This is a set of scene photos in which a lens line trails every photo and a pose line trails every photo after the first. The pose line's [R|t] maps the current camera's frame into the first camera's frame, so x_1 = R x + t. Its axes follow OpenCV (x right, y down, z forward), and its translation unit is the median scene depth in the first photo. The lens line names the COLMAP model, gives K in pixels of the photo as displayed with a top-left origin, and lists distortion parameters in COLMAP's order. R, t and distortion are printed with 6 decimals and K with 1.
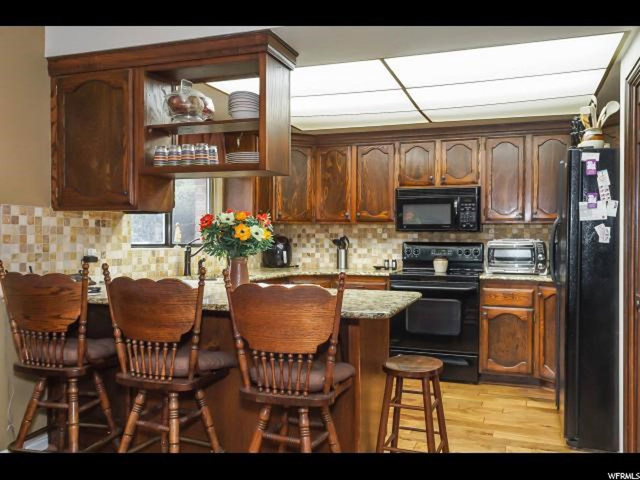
lens RADIAL K [[554.1, 0, 320.0], [0, 554.1, 240.0], [0, 0, 1]] dist [0.008523, 0.002250]
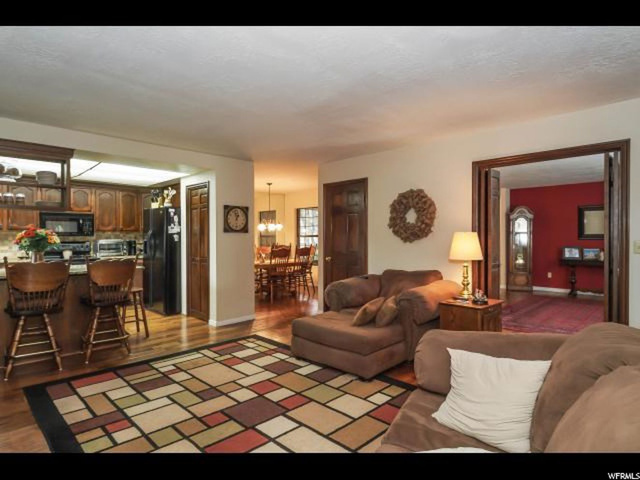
lens RADIAL K [[361.4, 0, 320.0], [0, 361.4, 240.0], [0, 0, 1]] dist [0.001633, -0.000684]
pose [[0.415738, -0.016166, 0.909341, -0.649655], [0.005409, 0.999868, 0.015303, -0.018624], [-0.909468, -0.001443, 0.415771, -0.326585]]
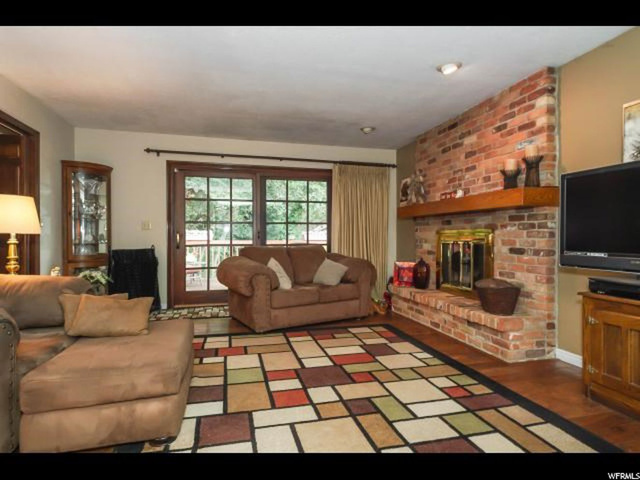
lens RADIAL K [[352.7, 0, 321.5], [0, 352.7, 237.1], [0, 0, 1]] dist [0.045367, -0.000003]
pose [[-0.817533, -0.007833, -0.575829, 0.230981], [-0.005946, 0.999969, -0.005160, 0.049212], [0.575851, -0.000795, -0.817554, 0.540428]]
